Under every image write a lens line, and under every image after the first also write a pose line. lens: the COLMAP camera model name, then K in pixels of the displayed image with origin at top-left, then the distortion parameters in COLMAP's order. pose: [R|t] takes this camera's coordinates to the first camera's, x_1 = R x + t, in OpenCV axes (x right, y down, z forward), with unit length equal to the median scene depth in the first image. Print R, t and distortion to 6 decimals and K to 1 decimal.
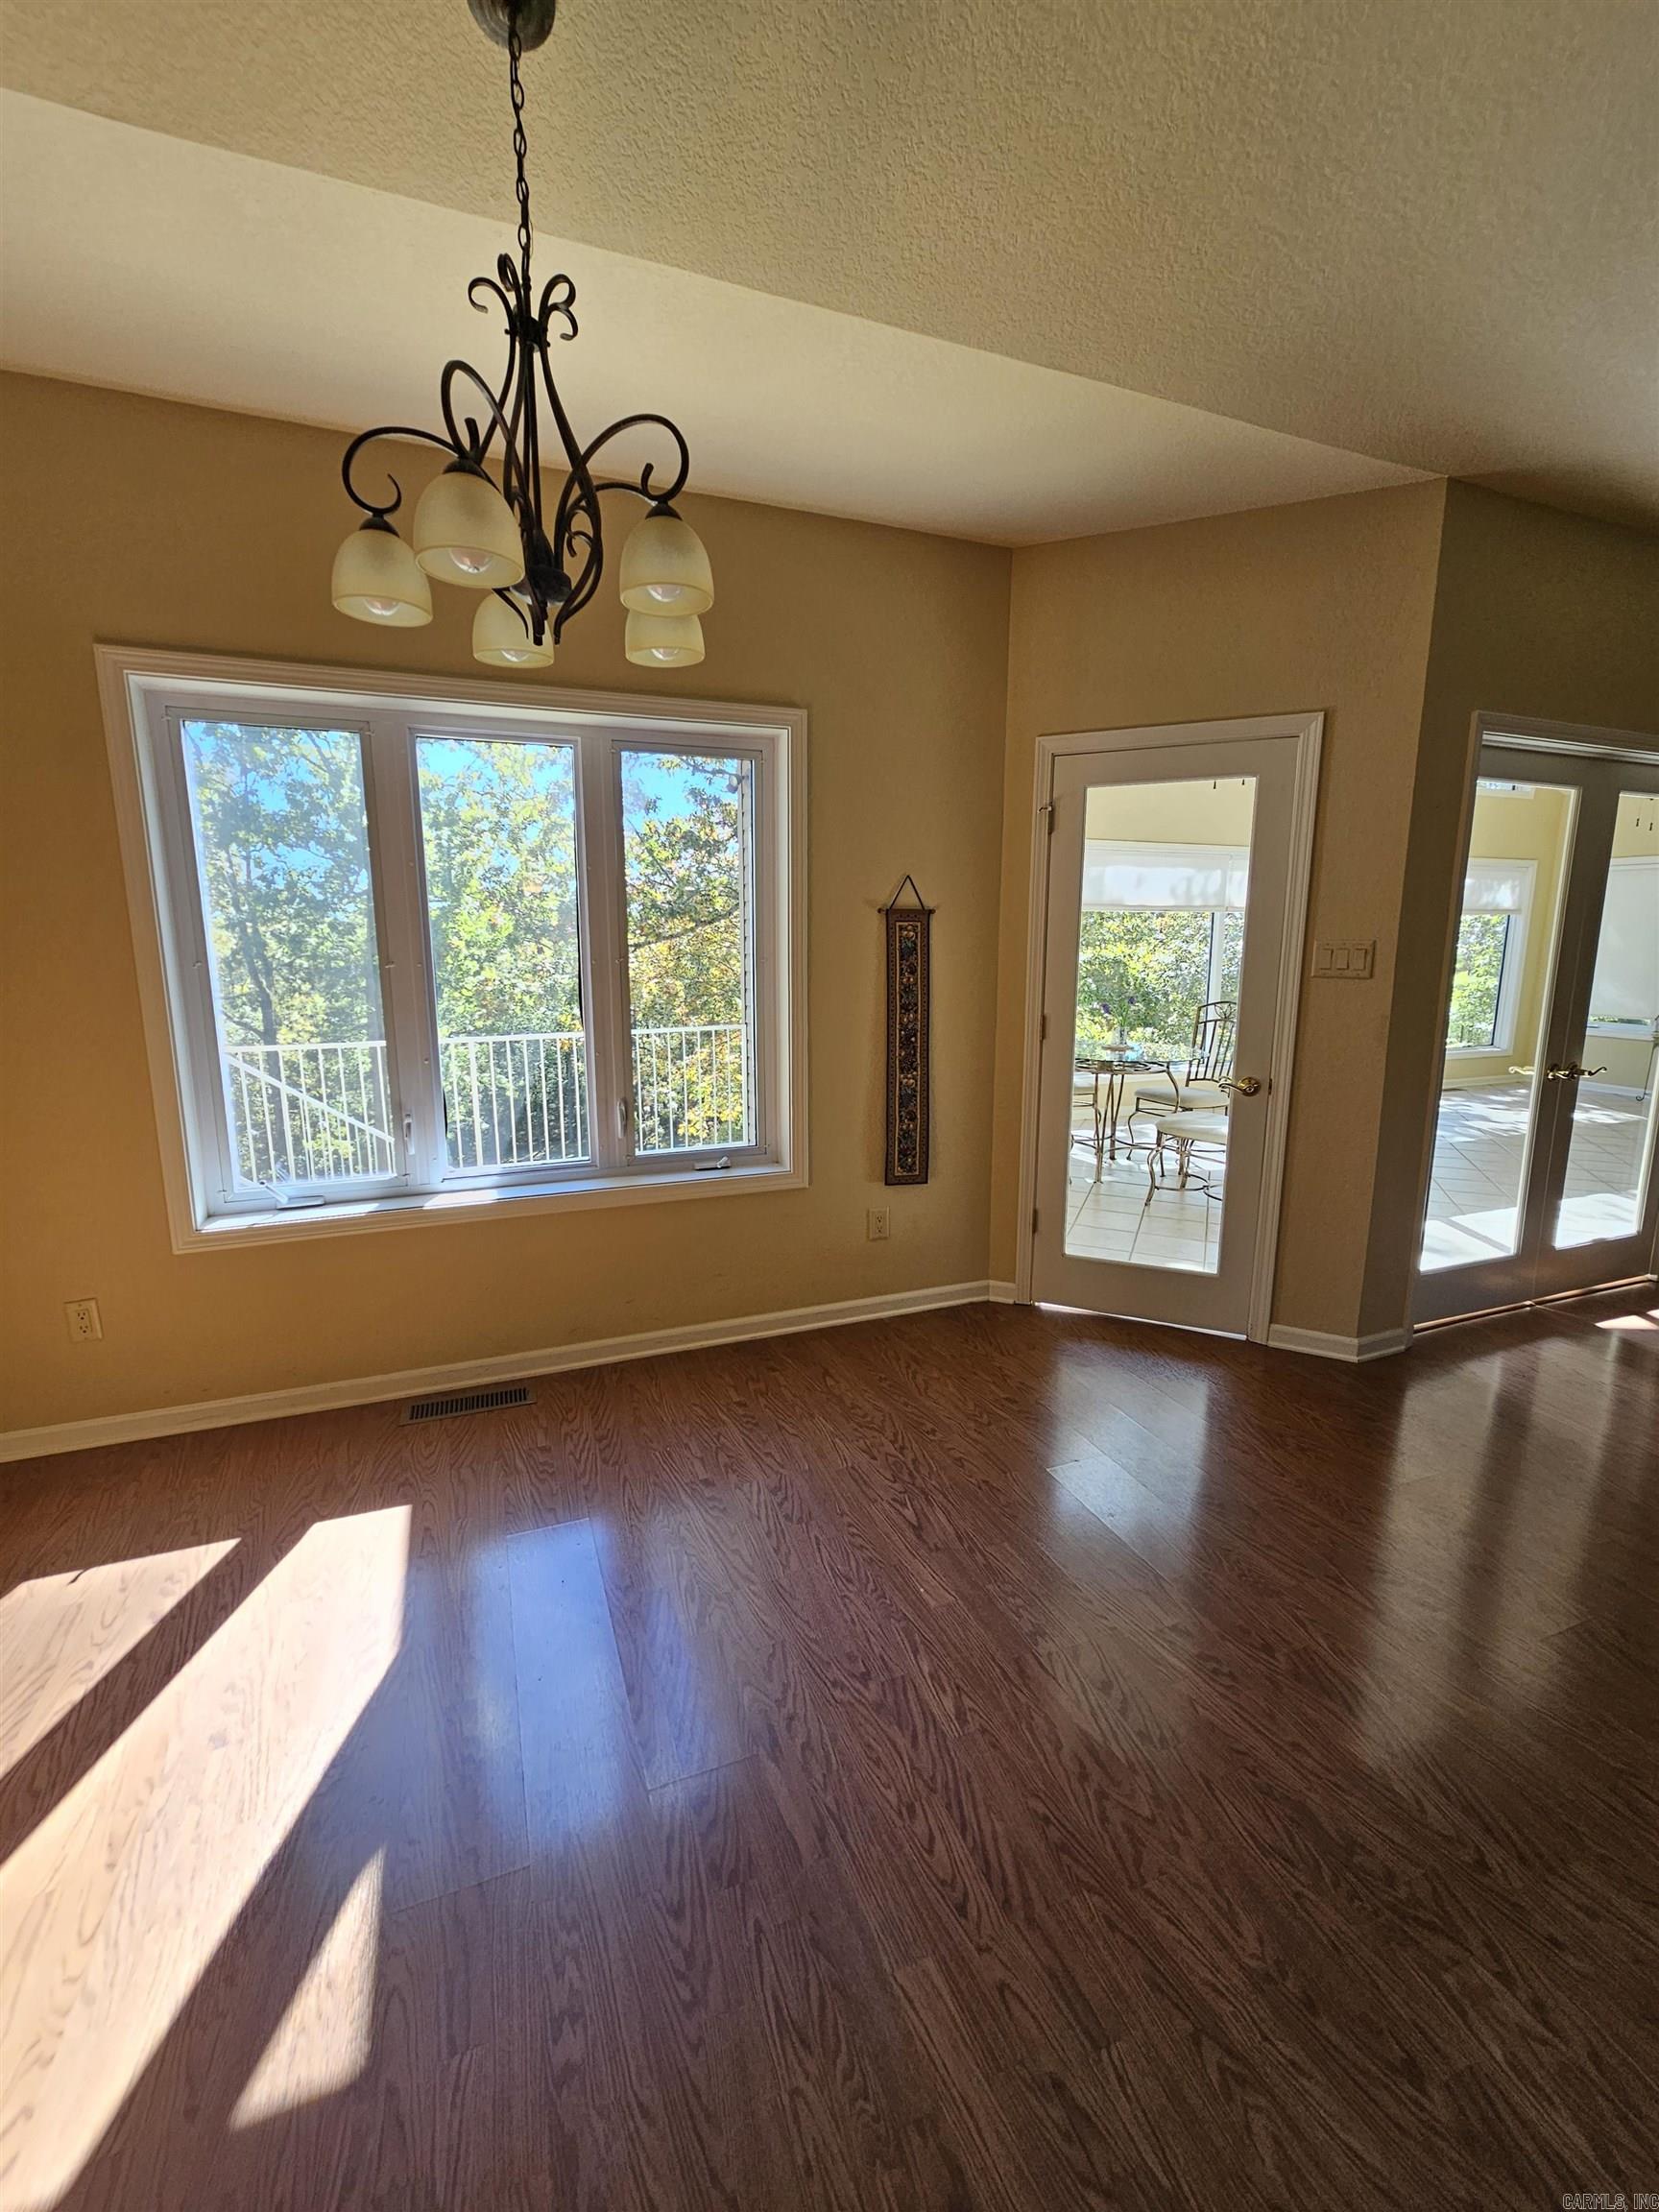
lens RADIAL K [[908.0, 0, 814.4], [0, 908.0, 1103.5], [0, 0, 1]] dist [-0.001011, -0.000456]
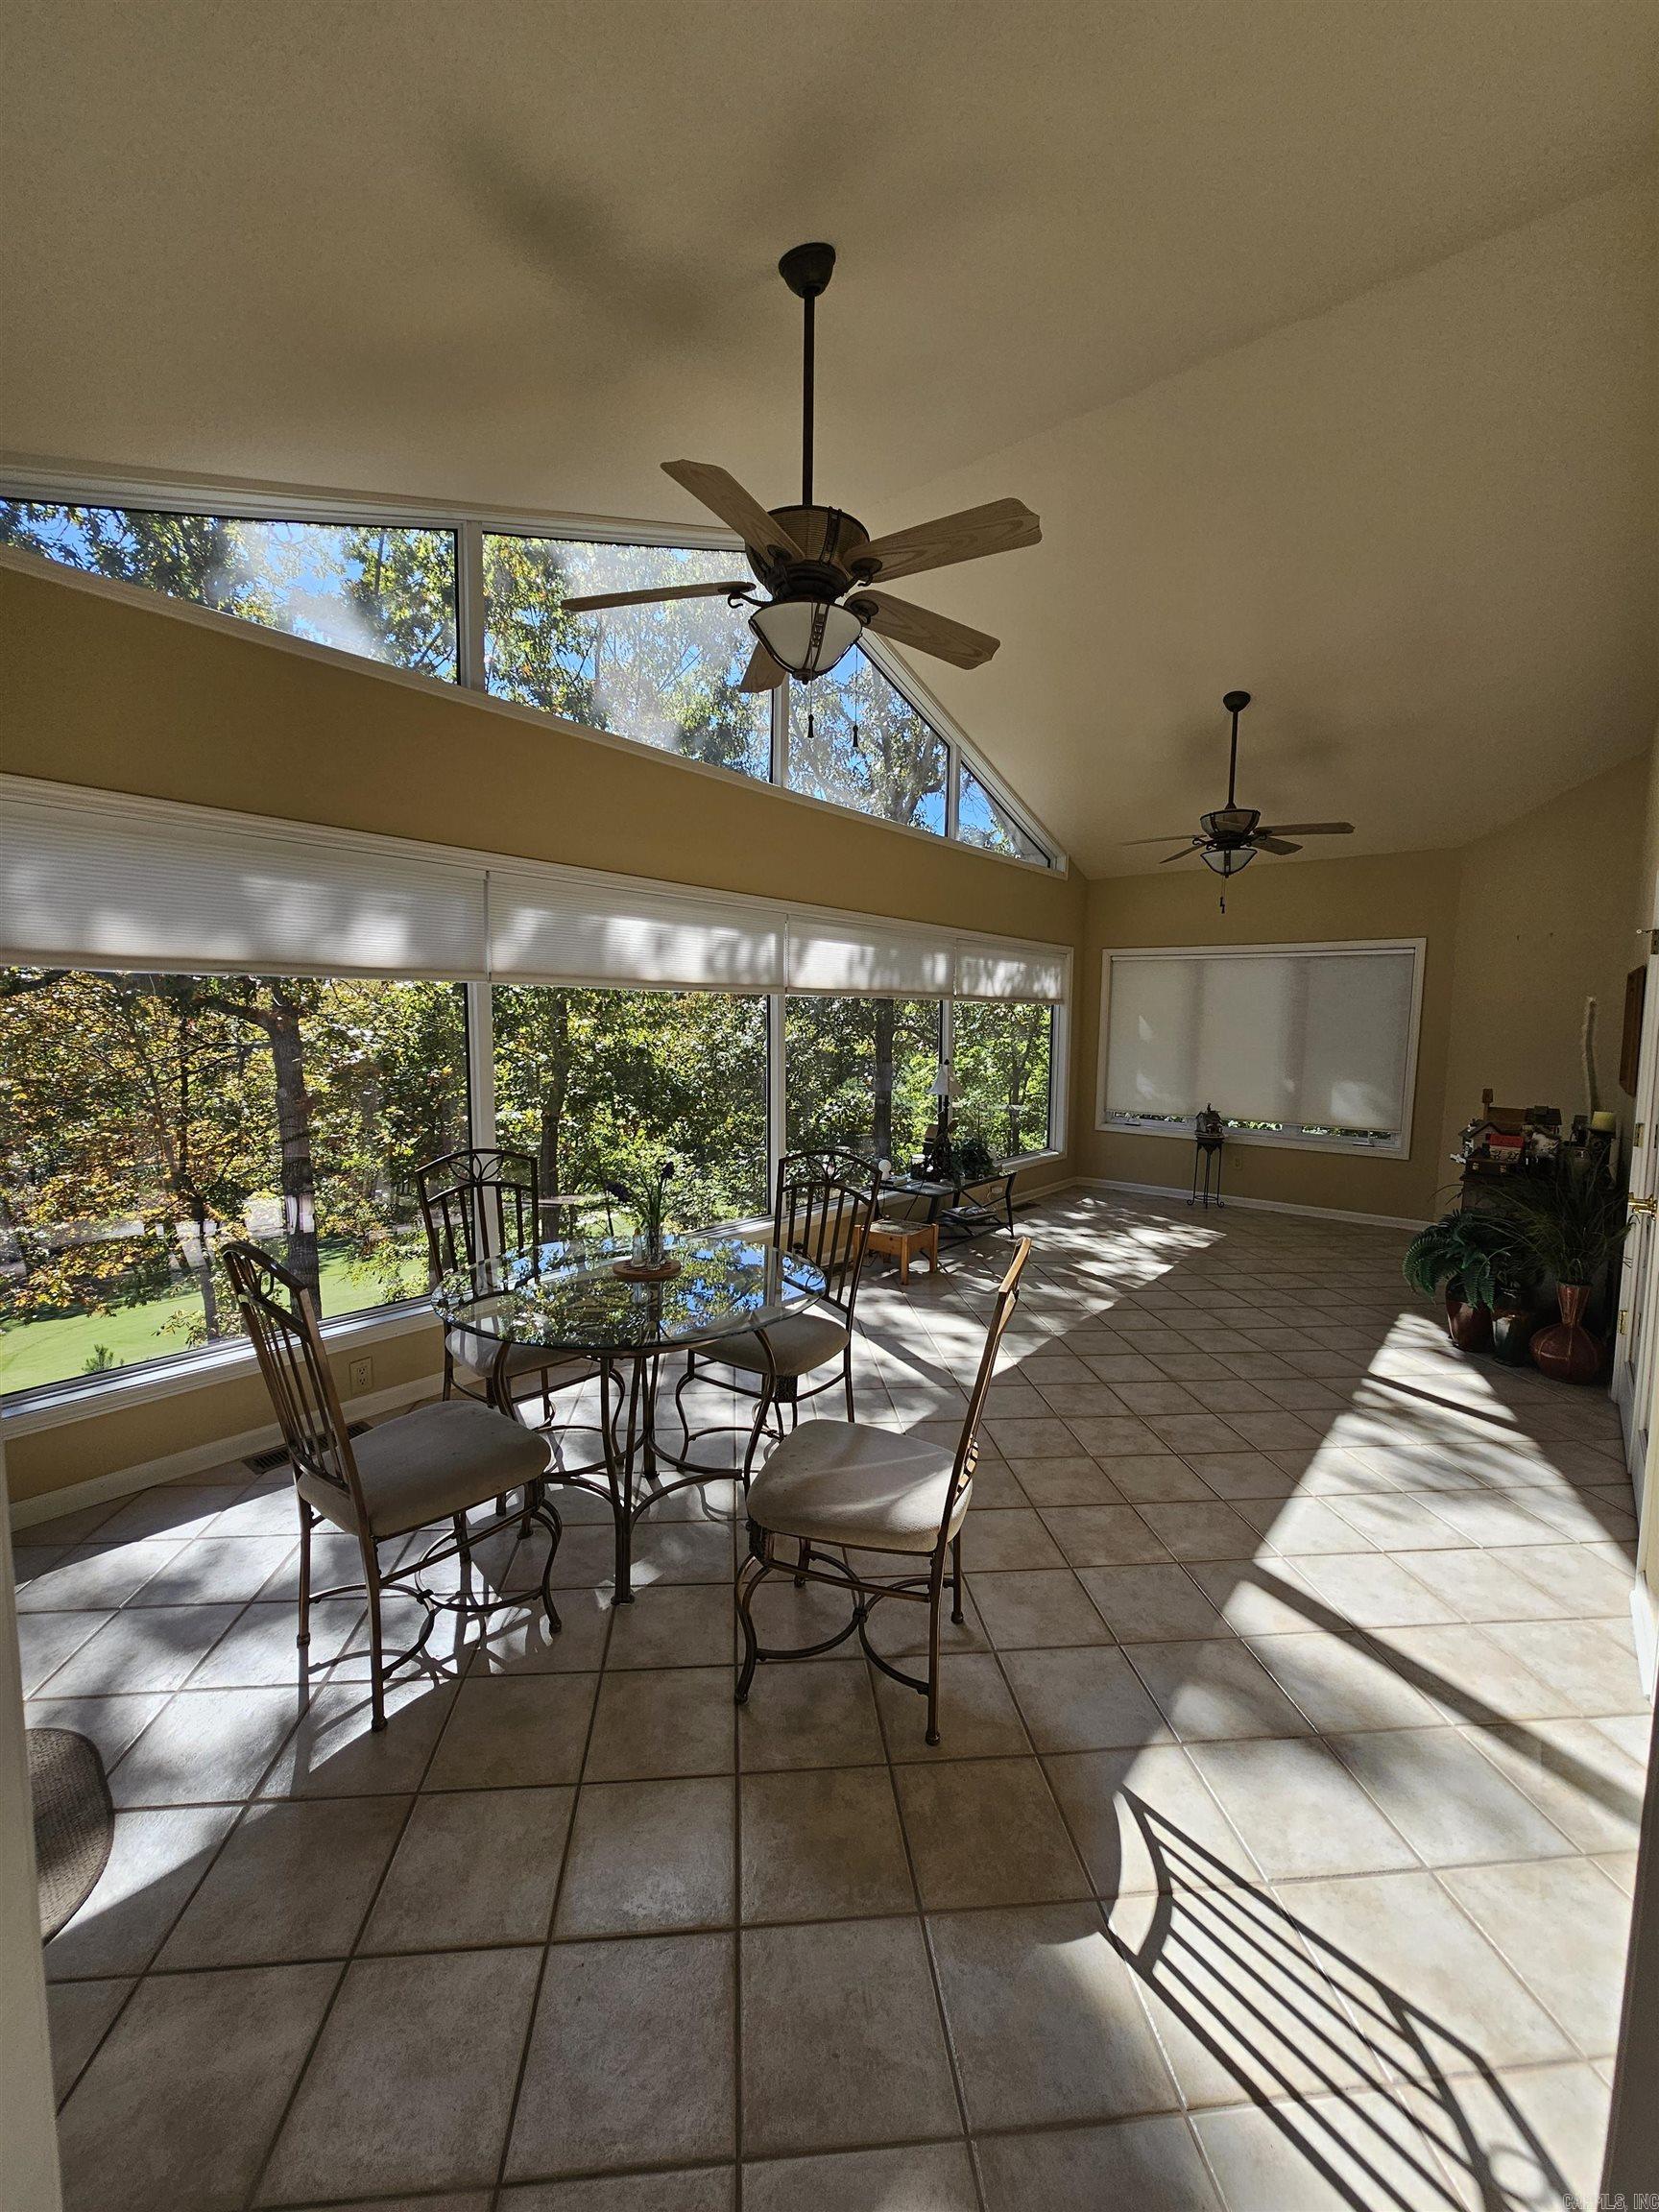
lens RADIAL K [[908.0, 0, 814.4], [0, 908.0, 1103.5], [0, 0, 1]] dist [-0.001011, -0.000456]
pose [[0.875267, -0.033707, 0.482463, 0.118309], [0.074968, 0.994967, -0.066492, -0.069798], [-0.477794, 0.094368, 0.873389, 0.338245]]
